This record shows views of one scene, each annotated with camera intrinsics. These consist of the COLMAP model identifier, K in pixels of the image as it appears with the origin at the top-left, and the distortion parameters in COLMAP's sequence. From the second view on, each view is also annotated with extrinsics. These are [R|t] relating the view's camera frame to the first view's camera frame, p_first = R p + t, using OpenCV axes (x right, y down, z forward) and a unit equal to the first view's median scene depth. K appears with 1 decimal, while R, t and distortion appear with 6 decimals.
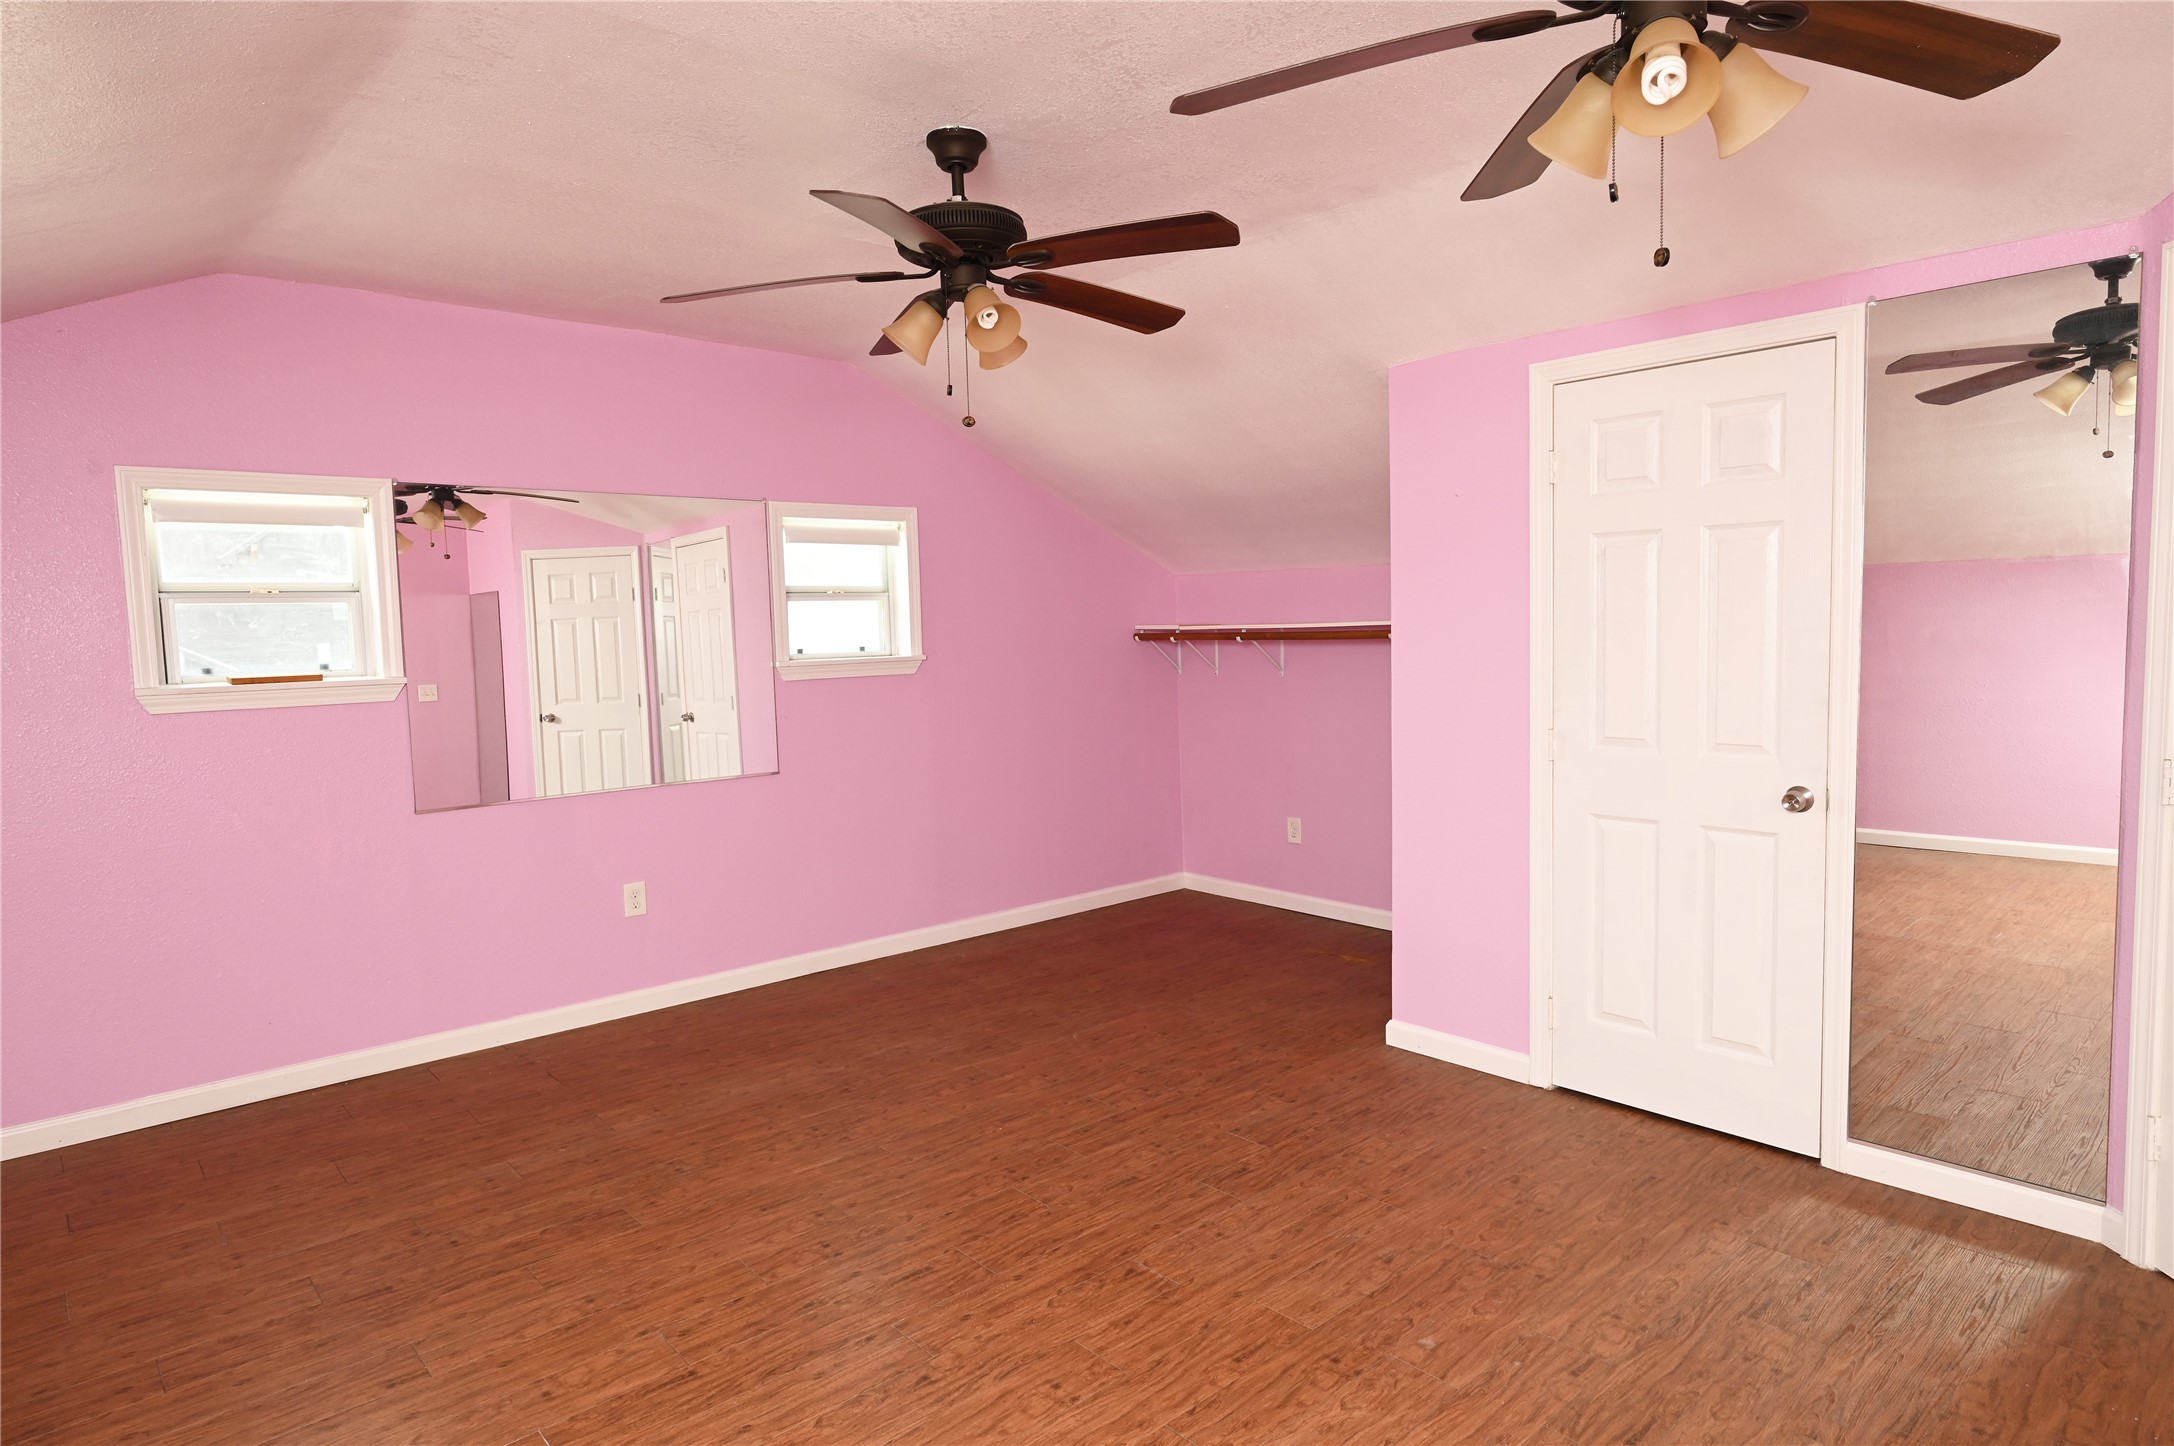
lens RADIAL K [[1215.9, 0, 1126.1], [0, 1215.9, 719.3], [0, 0, 1]] dist [-0.005993, 0.003729]
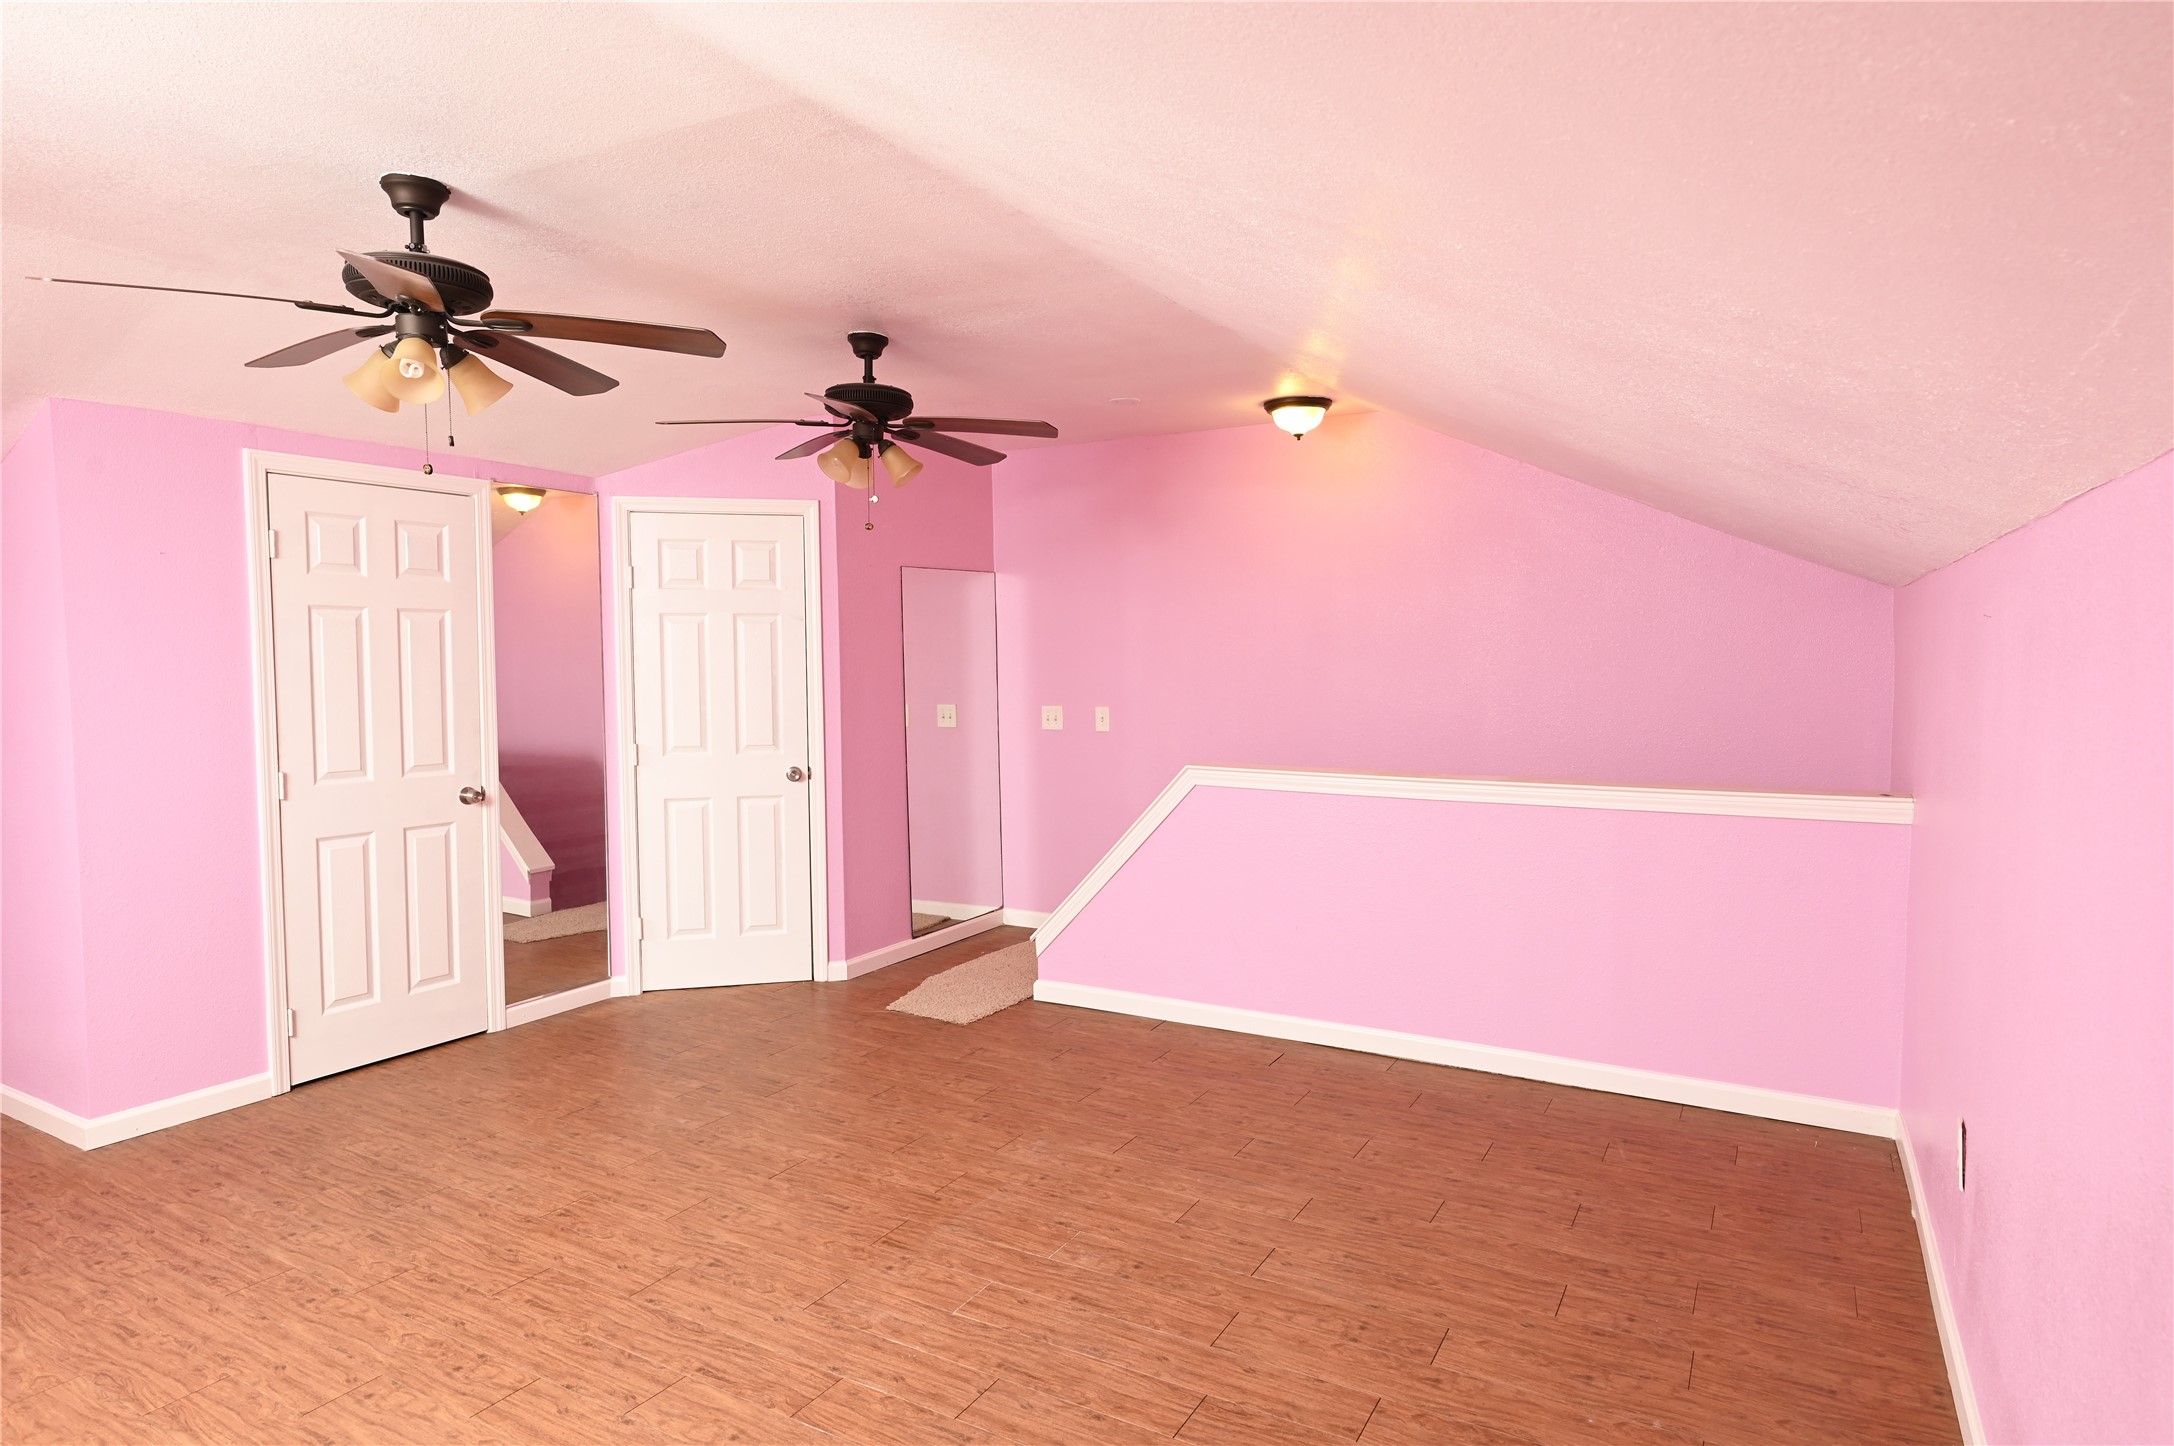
lens RADIAL K [[1215.9, 0, 1126.1], [0, 1215.9, 719.3], [0, 0, 1]] dist [-0.005993, 0.003729]
pose [[-0.319078, -0.022726, 0.947456, -1.148830], [0.092124, 0.994234, 0.054873, -0.025854], [-0.943241, 0.104792, -0.315144, 0.741832]]
